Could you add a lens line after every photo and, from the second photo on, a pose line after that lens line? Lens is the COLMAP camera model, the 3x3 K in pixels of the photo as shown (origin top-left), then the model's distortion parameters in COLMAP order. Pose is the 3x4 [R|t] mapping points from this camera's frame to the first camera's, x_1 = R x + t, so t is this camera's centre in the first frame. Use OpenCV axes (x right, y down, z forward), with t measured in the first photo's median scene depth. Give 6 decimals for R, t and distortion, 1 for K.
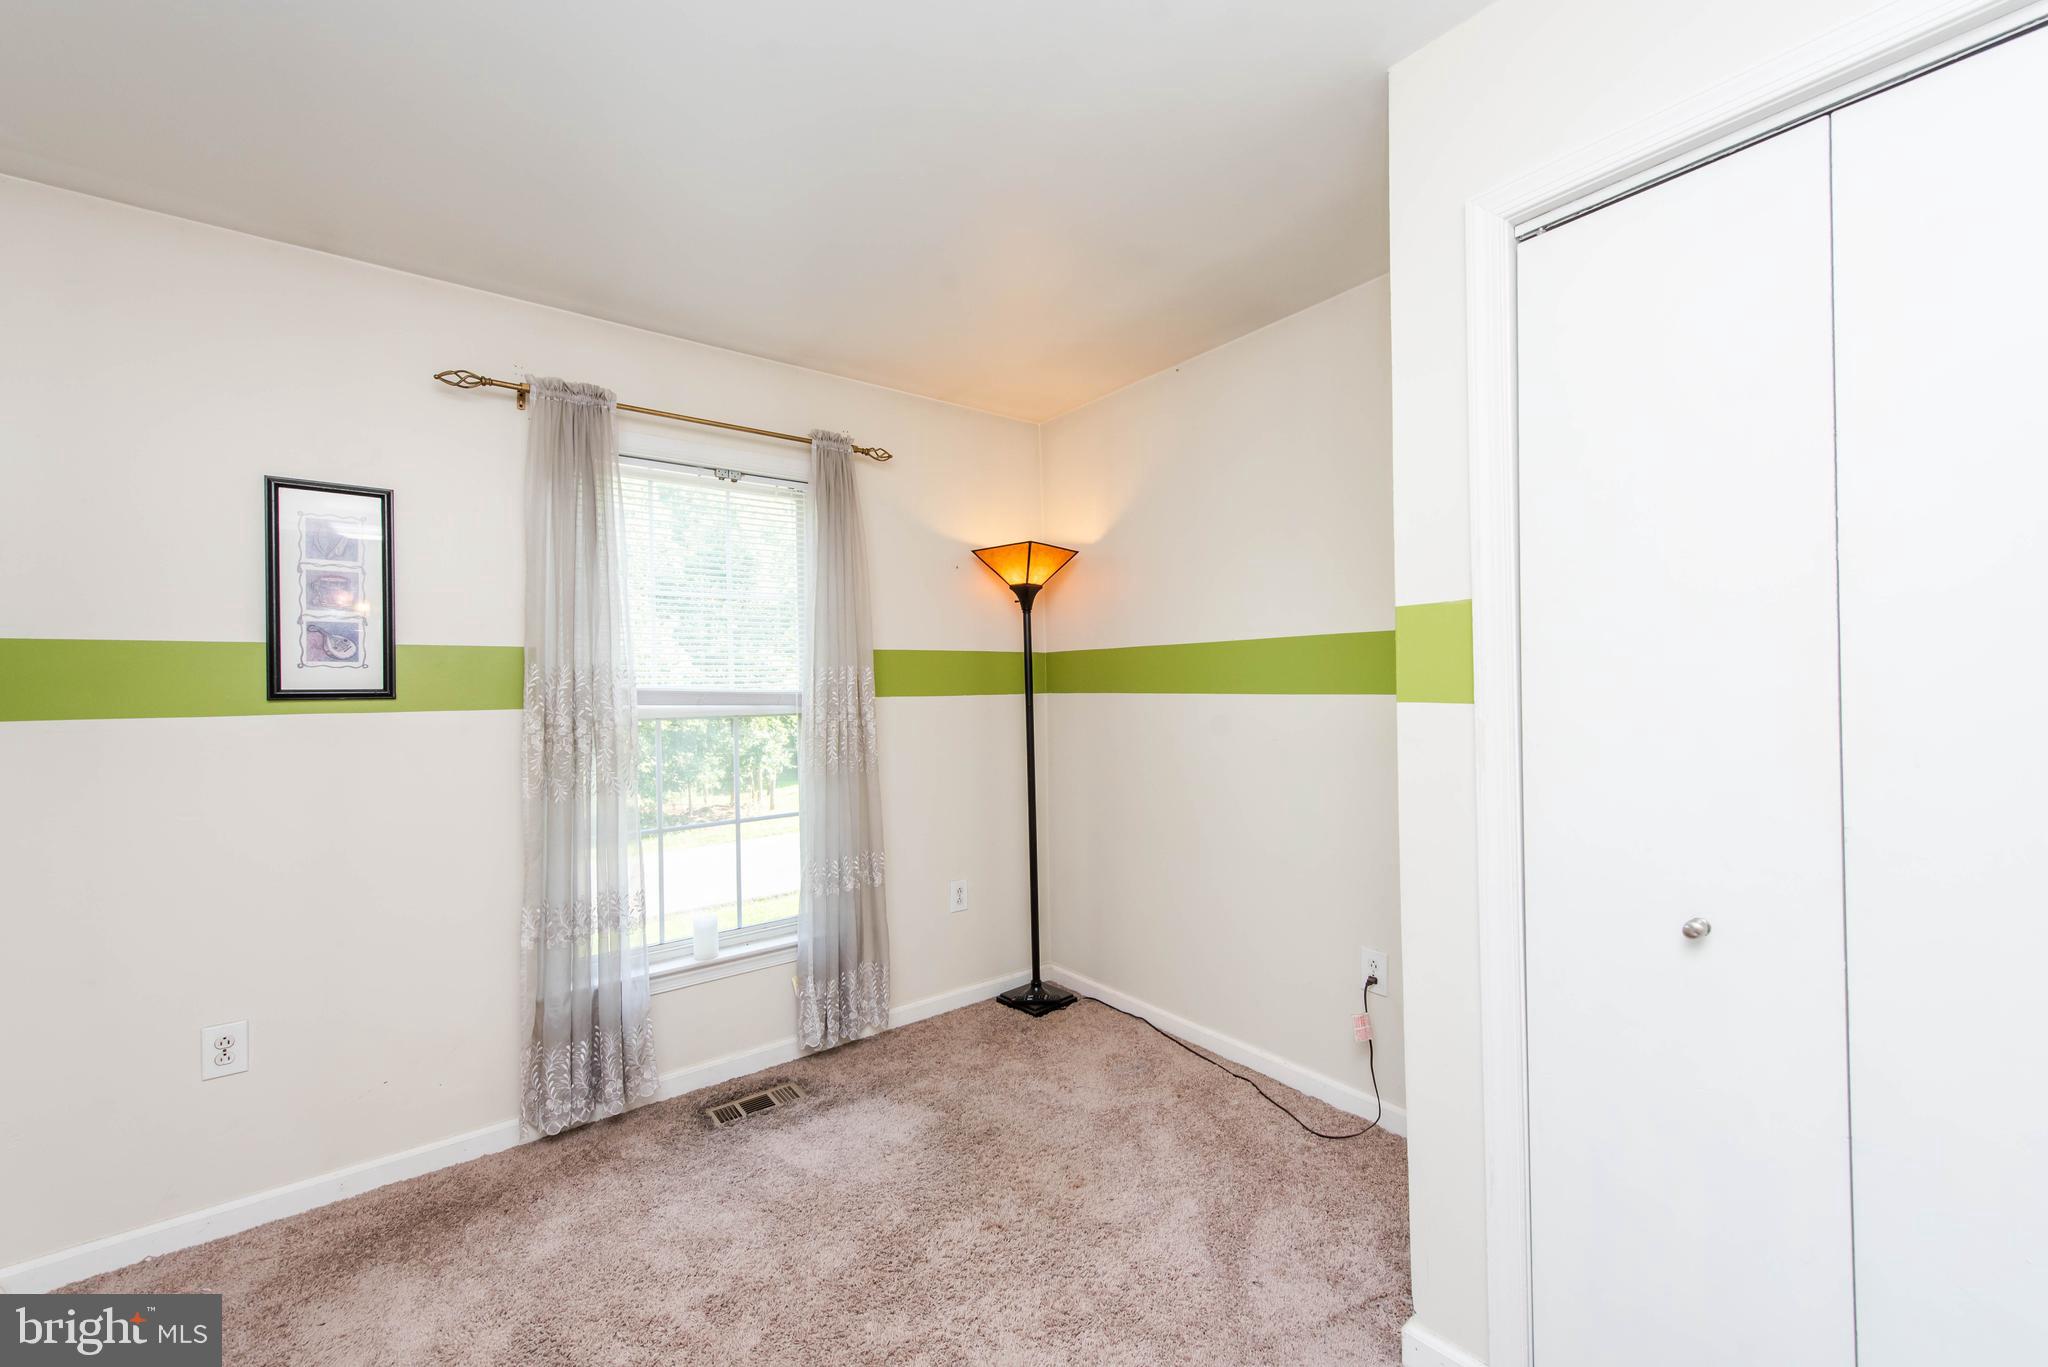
lens RADIAL K [[803.2, 0, 1027.2], [0, 803.2, 682.2], [0, 0, 1]] dist [0.019050, -0.005274]
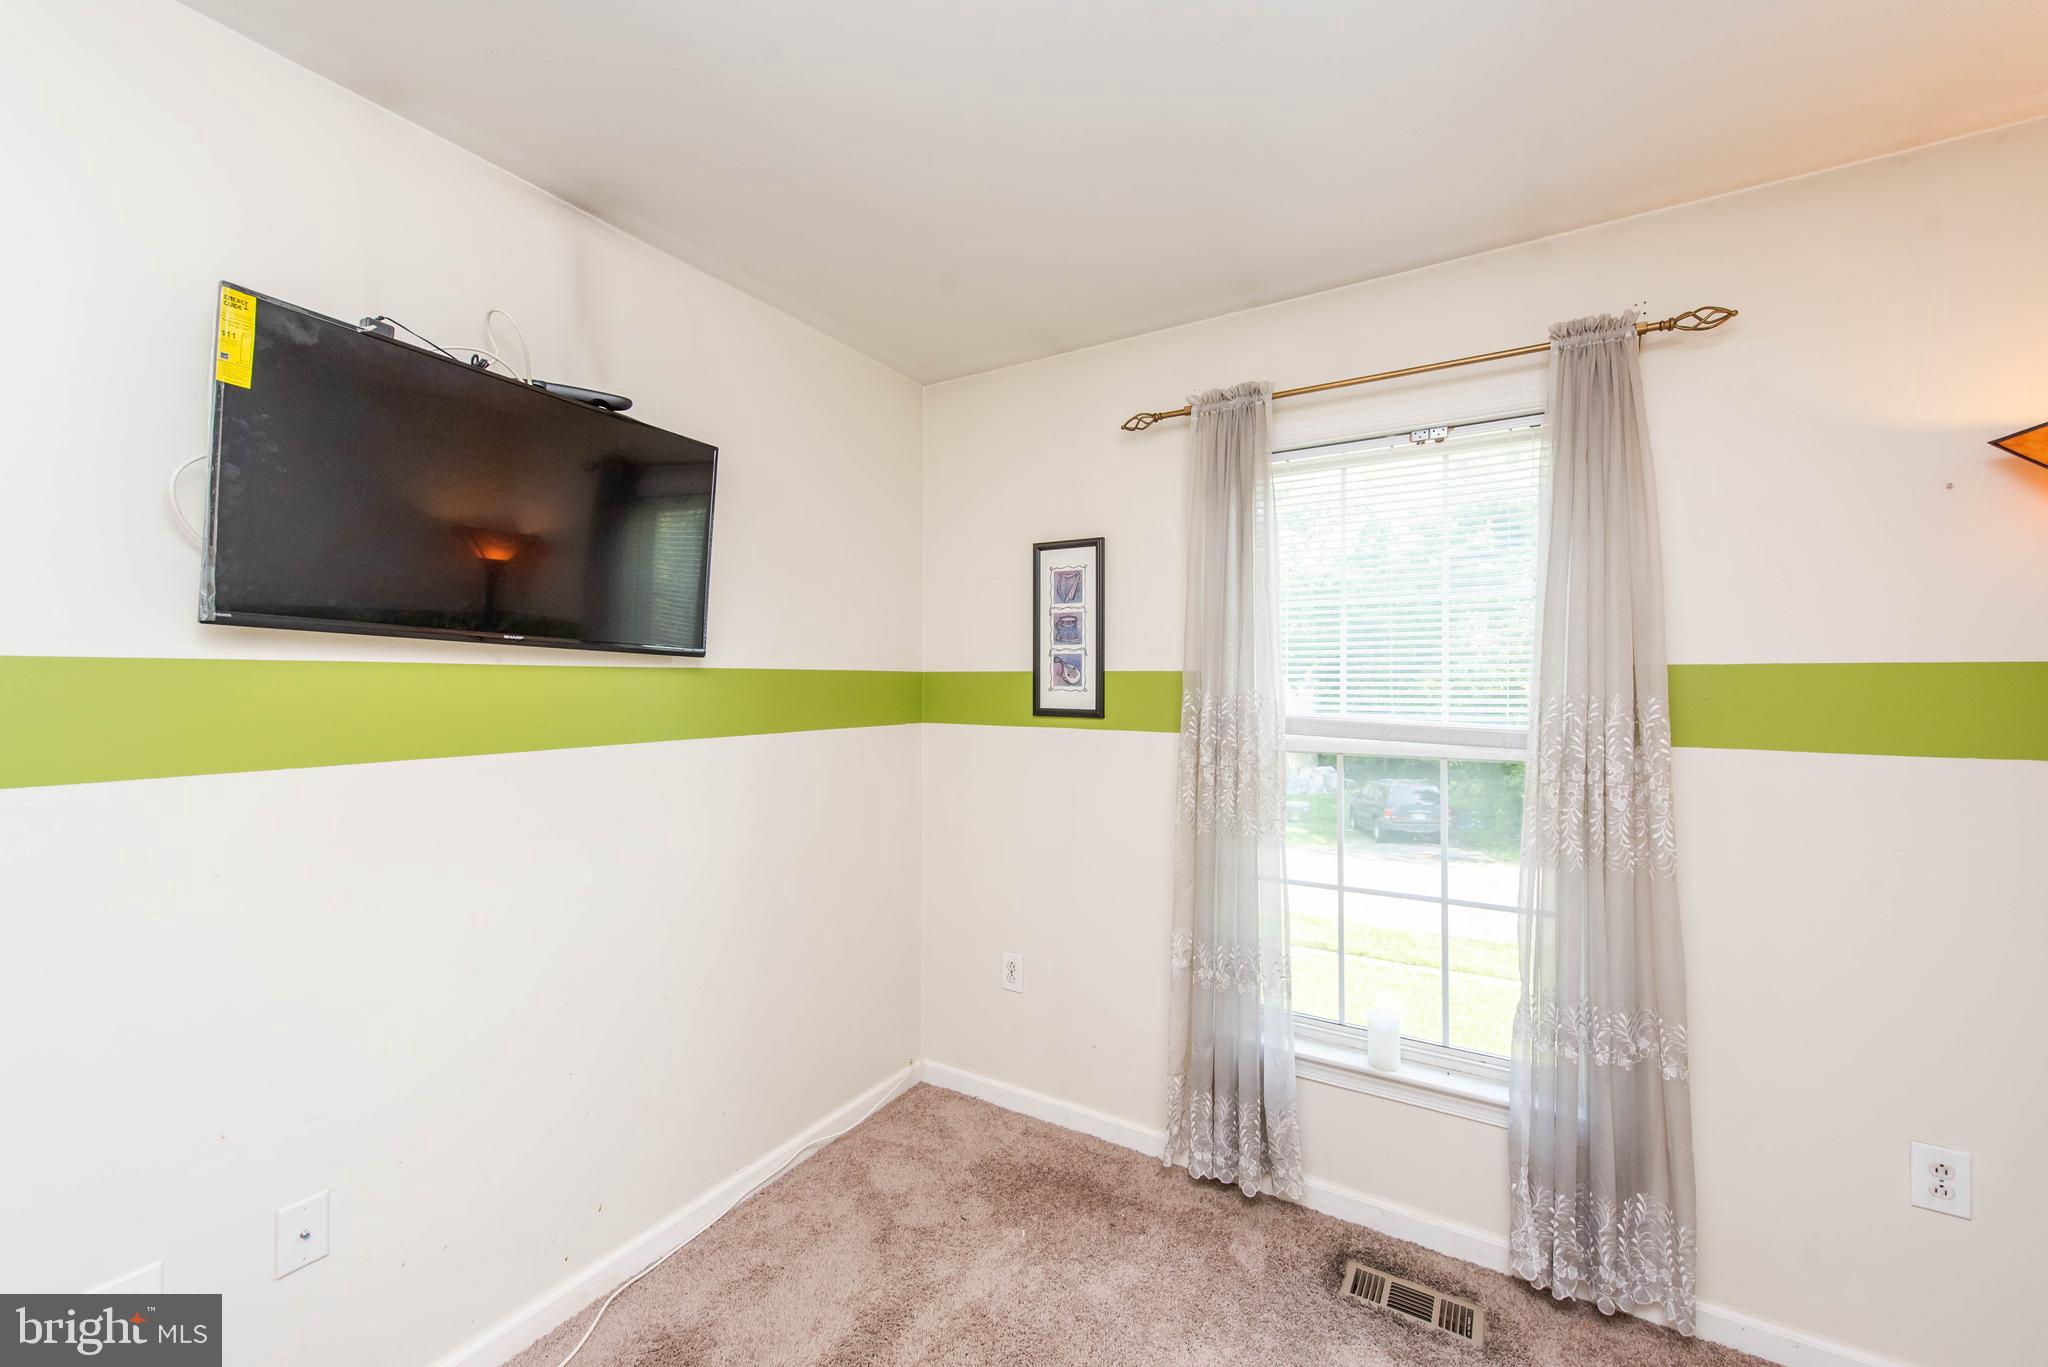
lens RADIAL K [[803.2, 0, 1027.2], [0, 803.2, 682.2], [0, 0, 1]] dist [0.019050, -0.005274]
pose [[0.364485, 0.015258, -0.931084, 0.225635], [-0.006739, 0.999883, 0.013747, -0.042292], [0.931185, 0.001264, 0.364545, 0.446782]]
